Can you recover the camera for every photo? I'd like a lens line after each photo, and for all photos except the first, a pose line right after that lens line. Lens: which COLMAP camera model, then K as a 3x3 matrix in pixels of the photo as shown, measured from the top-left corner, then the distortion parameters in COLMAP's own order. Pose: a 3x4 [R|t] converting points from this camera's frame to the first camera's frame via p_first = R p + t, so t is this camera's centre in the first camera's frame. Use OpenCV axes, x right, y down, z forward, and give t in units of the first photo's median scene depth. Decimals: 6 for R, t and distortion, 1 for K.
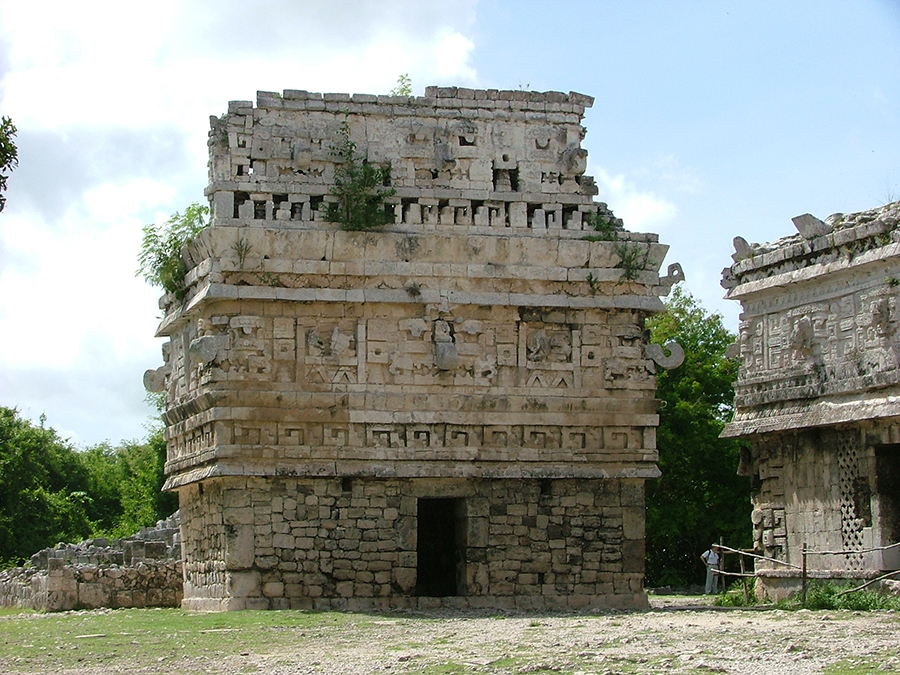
lens RADIAL K [[2048.5, 0, 450.0], [0, 2048.5, 337.5], [0, 0, 1]] dist [-0.013639, -0.165189]
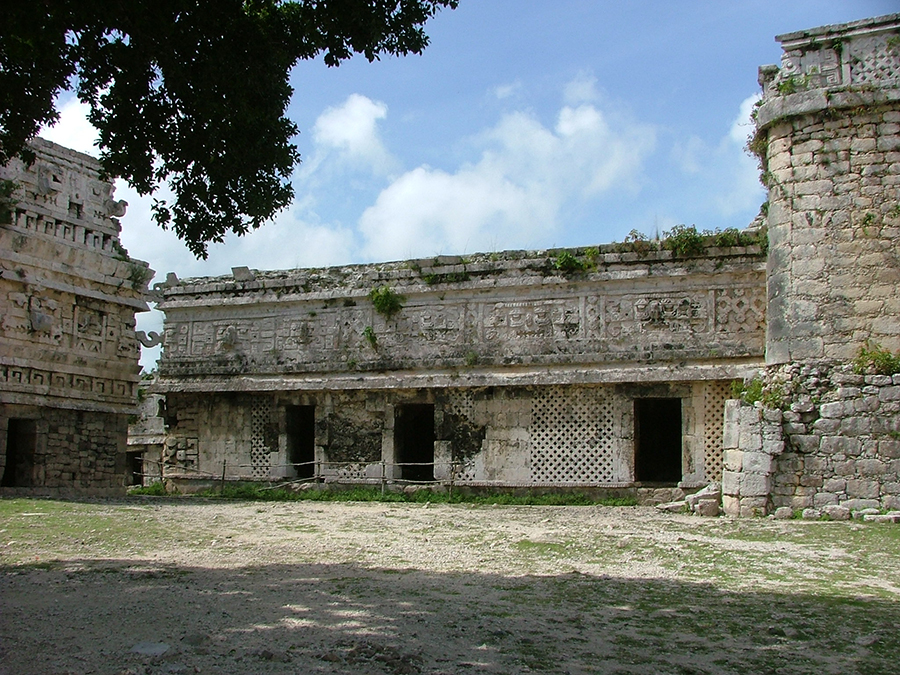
lens RADIAL K [[973.8, 0, 450.0], [0, 973.8, 375.8], [0, 0, 1]] dist [-0.144844, 0.007376]
pose [[0.665621, 0.094005, 0.740346, -0.296261], [-0.103479, 0.994078, -0.033188, 0.038659], [-0.739081, -0.054520, 0.671406, 0.329474]]
